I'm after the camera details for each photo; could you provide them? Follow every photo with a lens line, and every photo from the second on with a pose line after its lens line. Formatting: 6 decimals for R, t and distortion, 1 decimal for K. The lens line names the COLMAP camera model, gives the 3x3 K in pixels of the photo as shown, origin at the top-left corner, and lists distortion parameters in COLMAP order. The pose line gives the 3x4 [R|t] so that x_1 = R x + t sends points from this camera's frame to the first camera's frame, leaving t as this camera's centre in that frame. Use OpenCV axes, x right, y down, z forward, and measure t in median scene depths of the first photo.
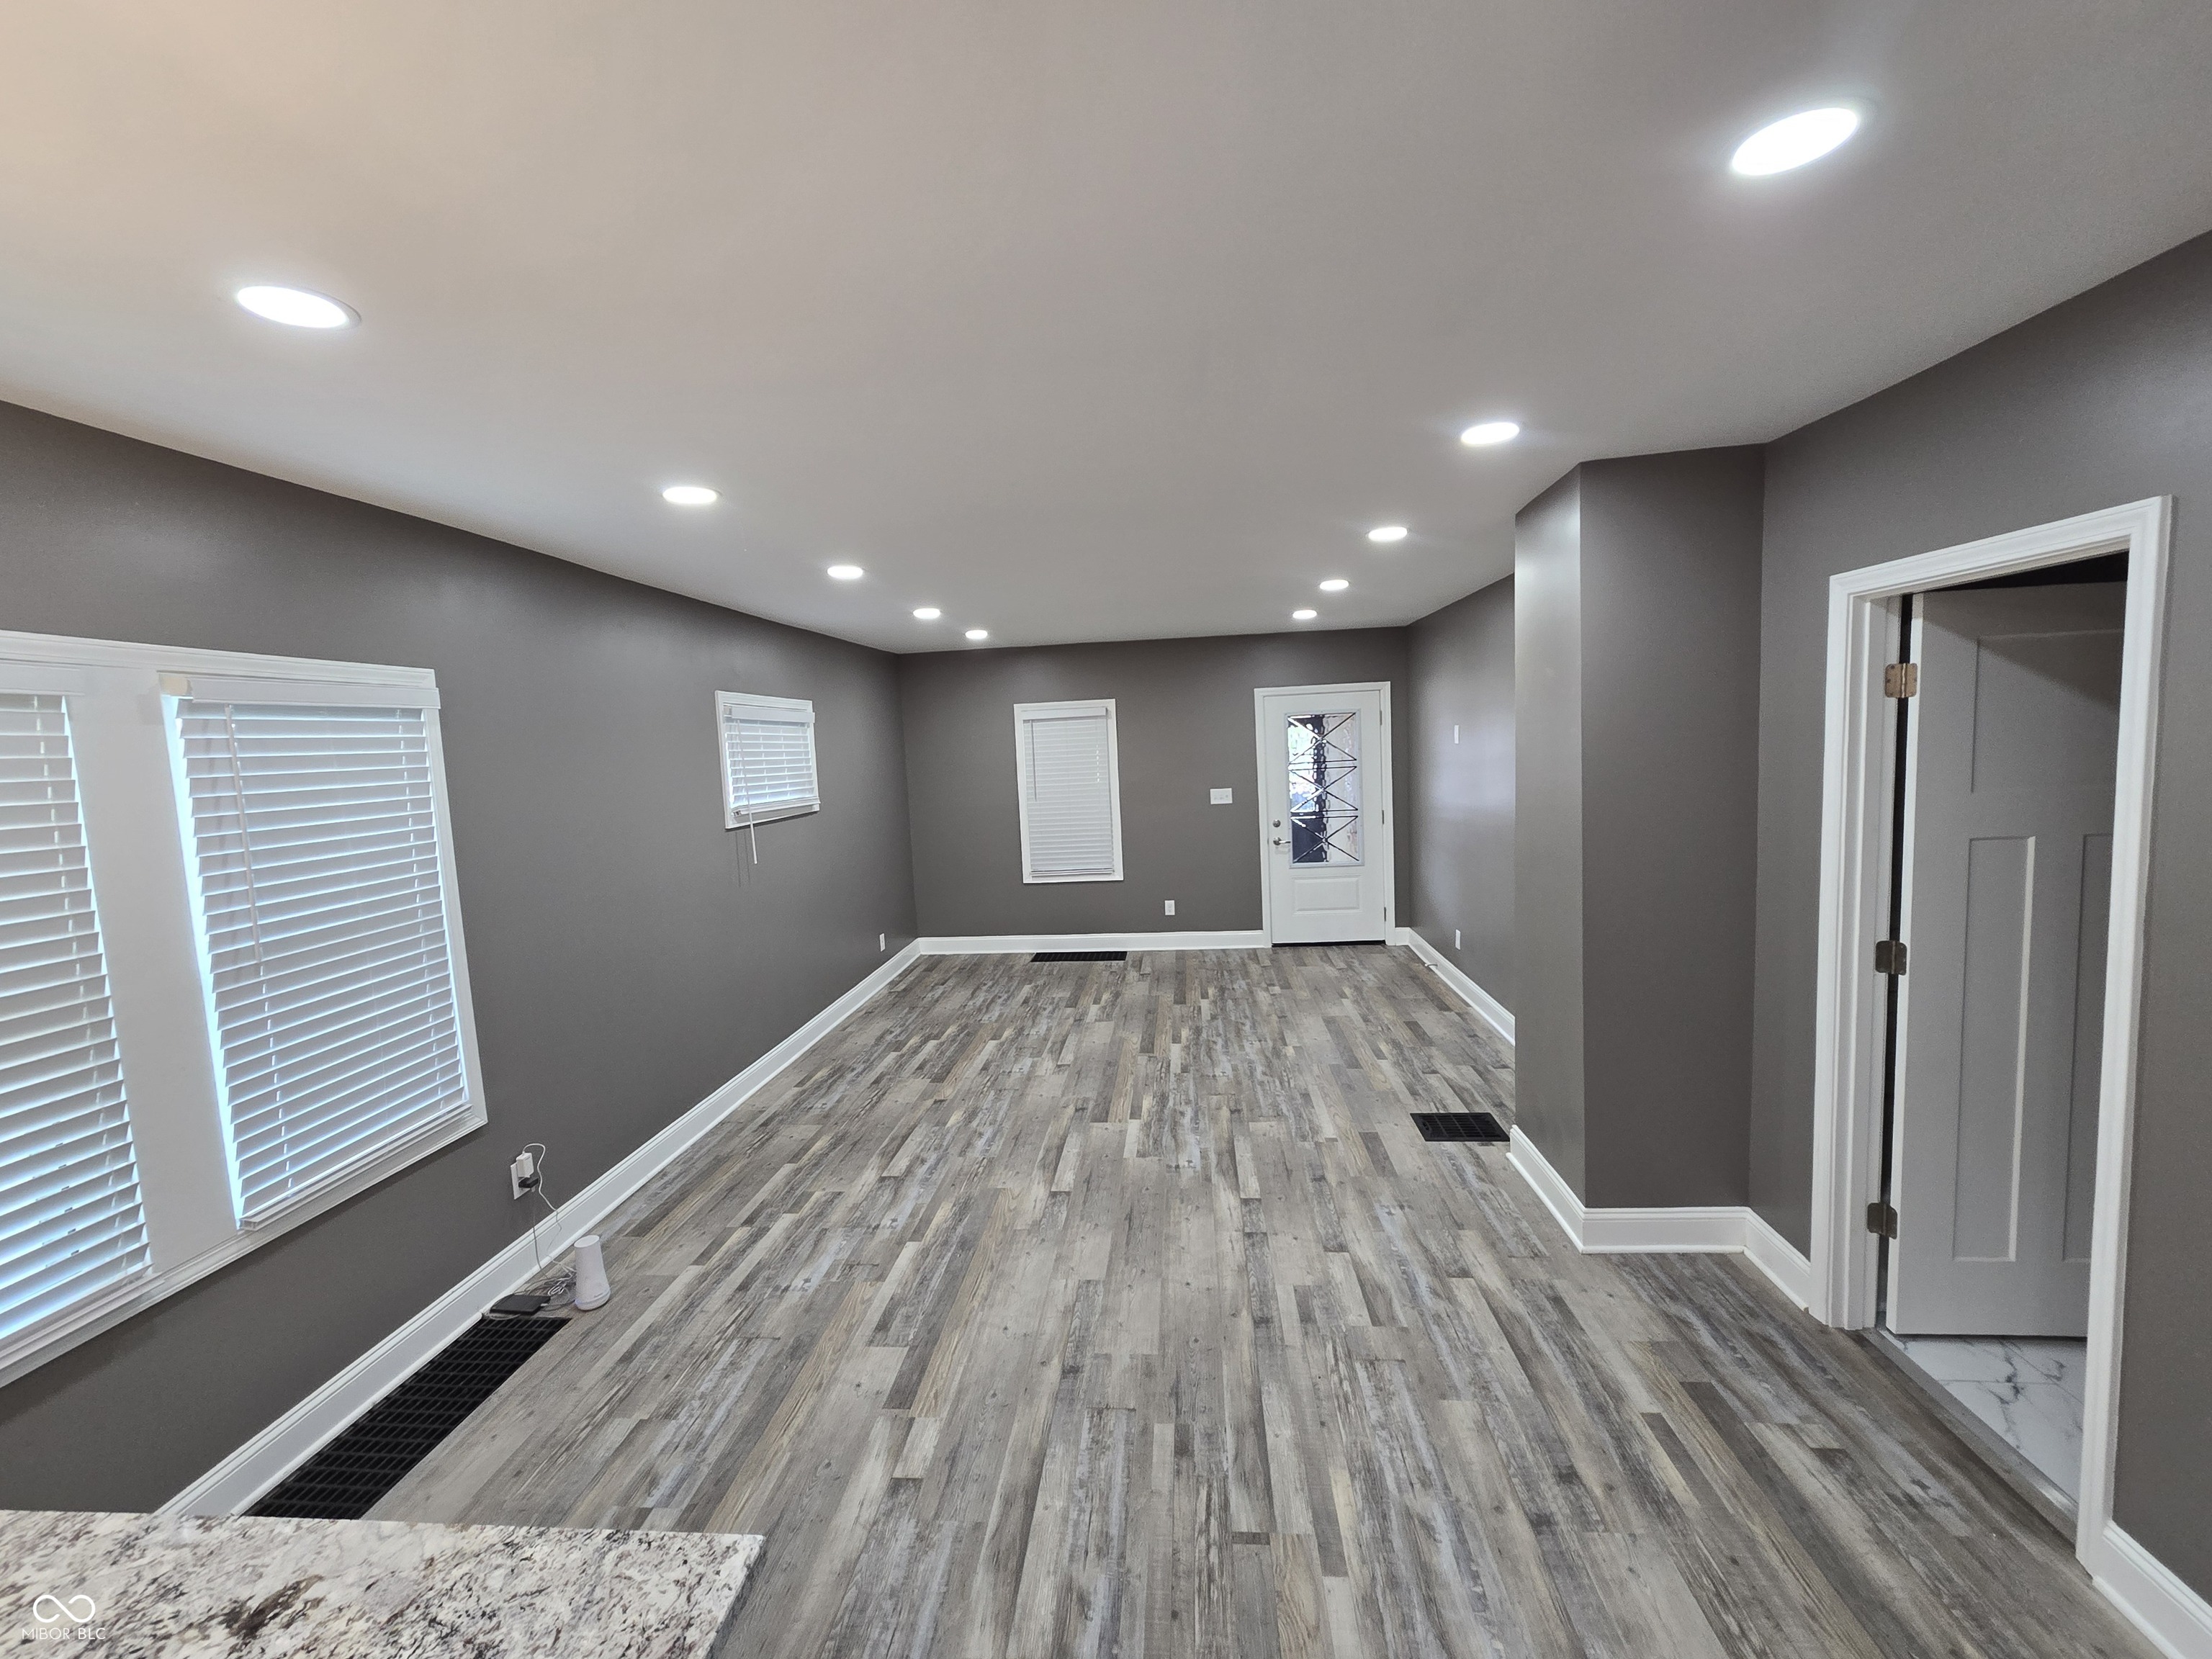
lens RADIAL K [[896.9, 0, 1107.4], [0, 896.9, 820.5], [0, 0, 1]] dist [-0.001934, 0.000064]
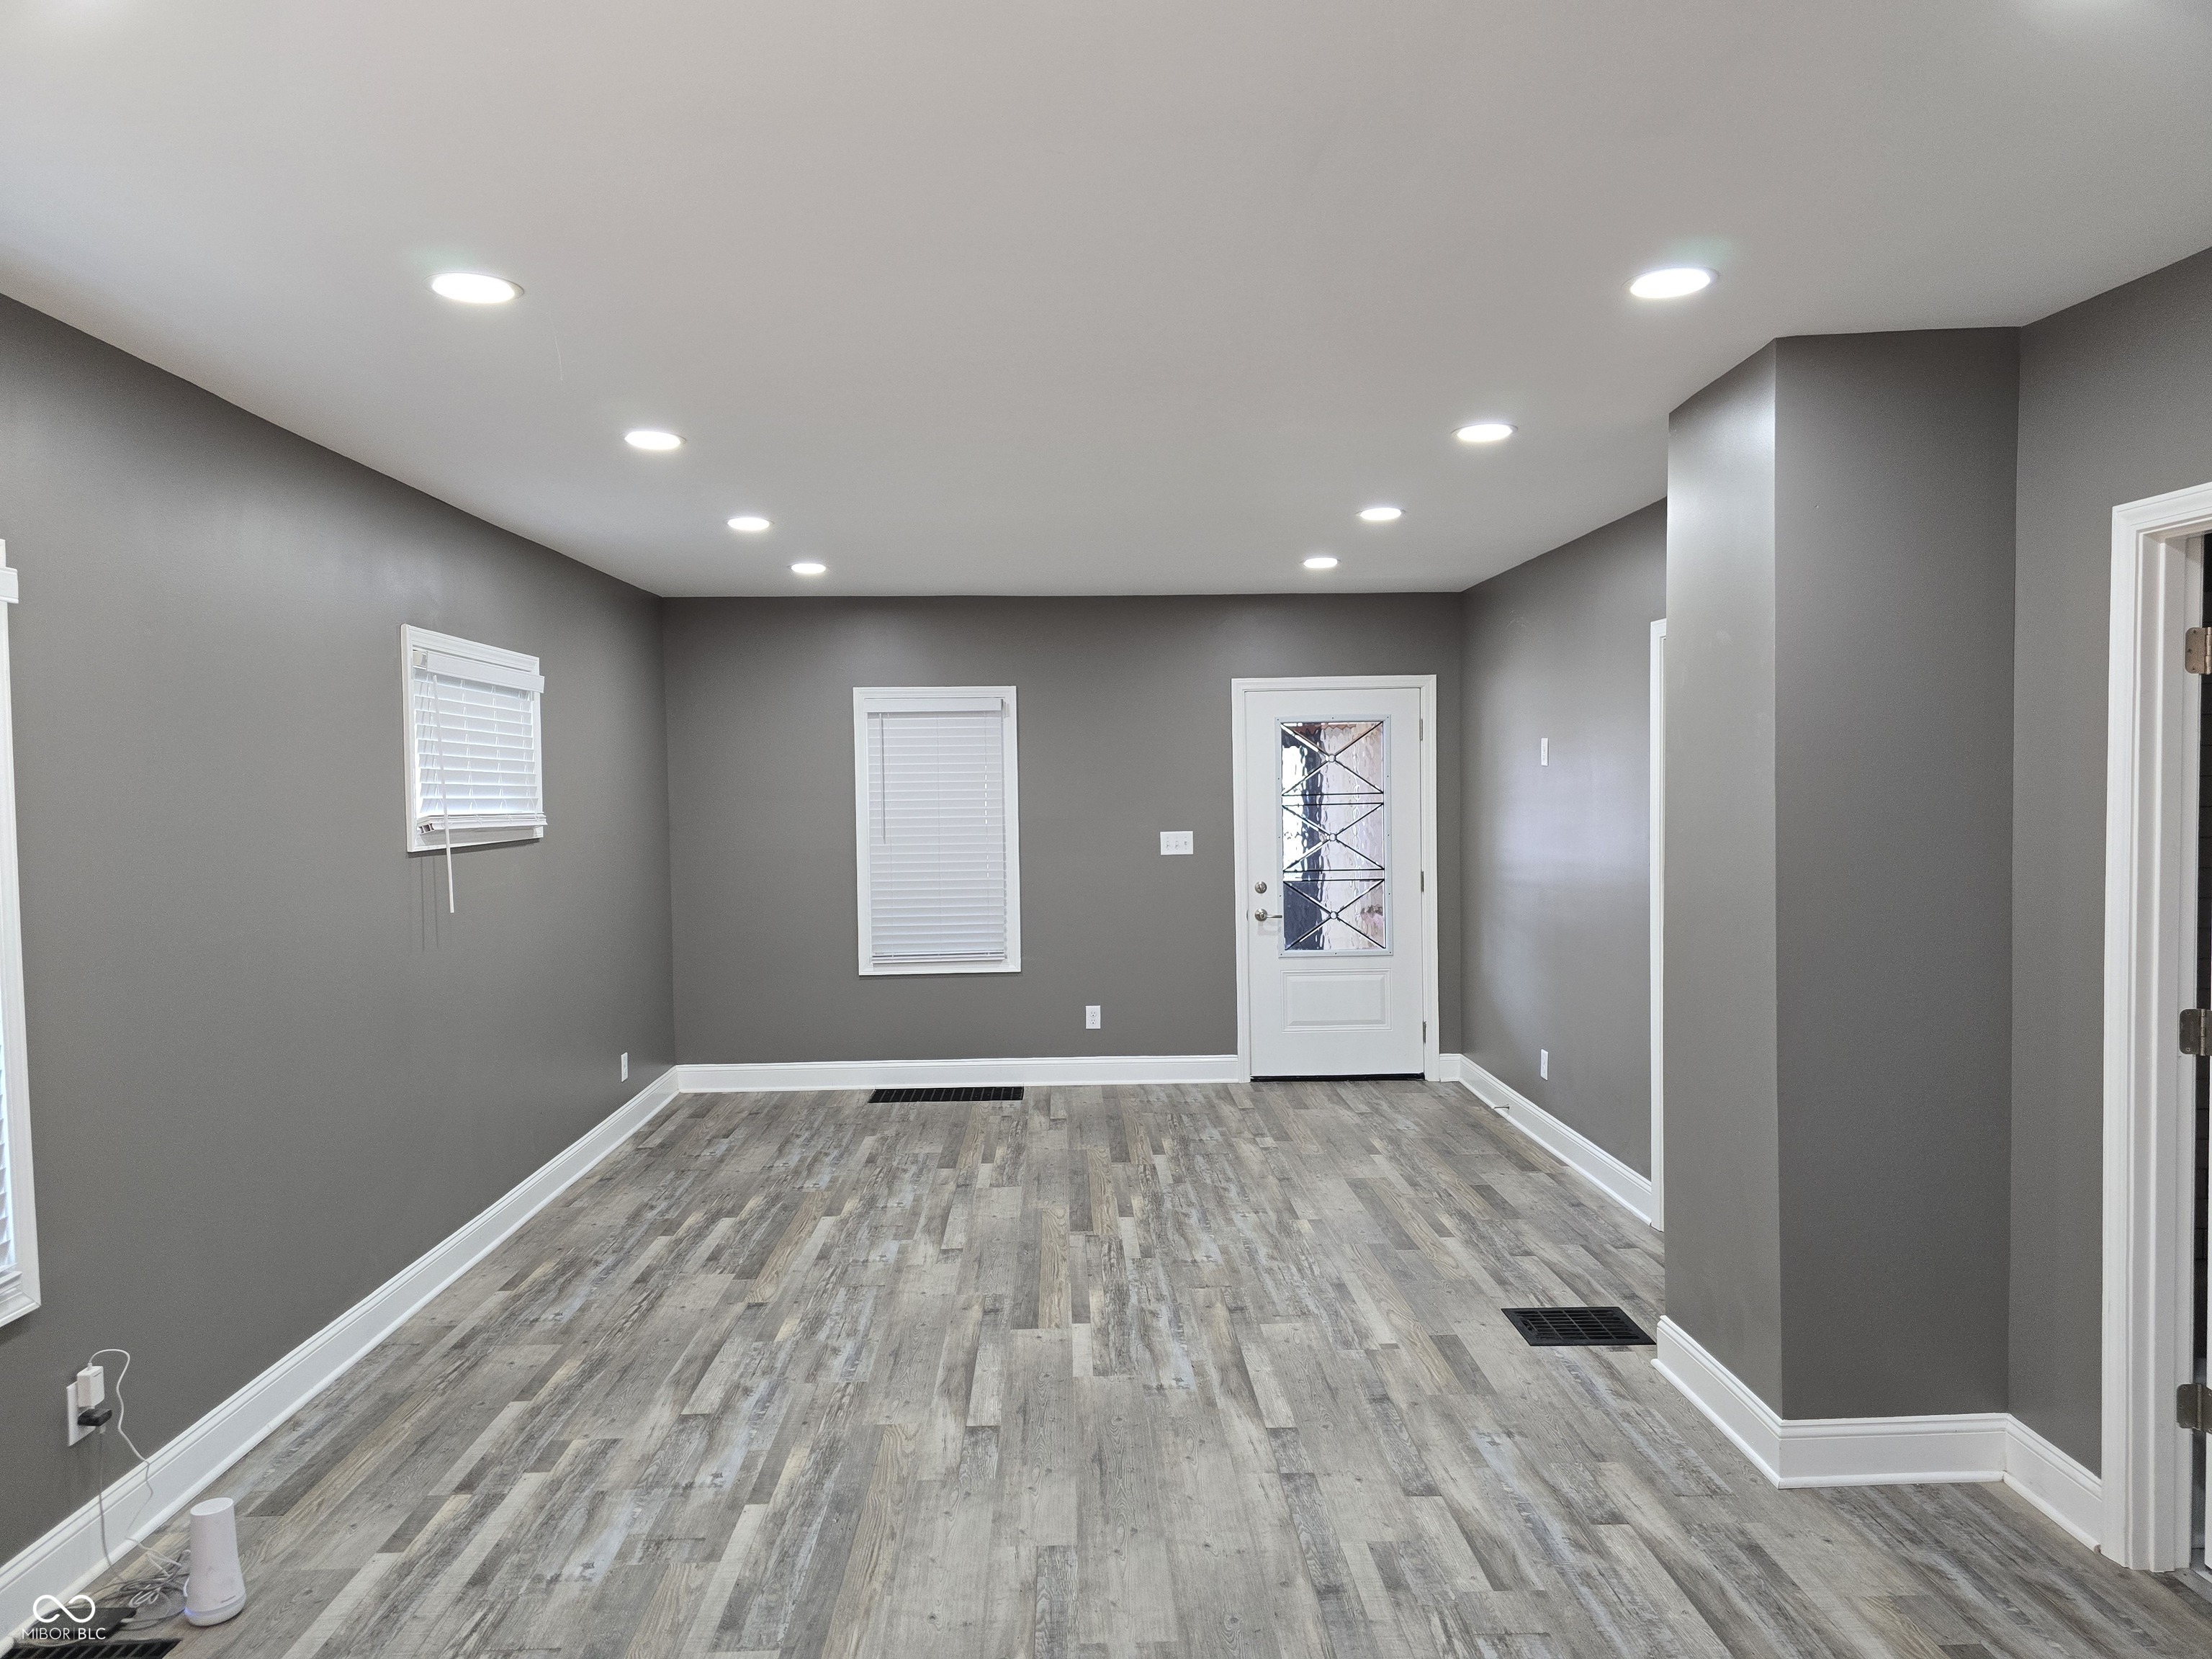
lens RADIAL K [[1469.0, 0, 1110.2], [0, 1469.0, 830.2], [0, 0, 1]] dist [0.045602, -0.030025]
pose [[0.992066, 0.028543, 0.122431, -0.101480], [-0.021417, 0.998020, -0.059133, 0.055638], [-0.123877, 0.056042, 0.990714, -0.062395]]
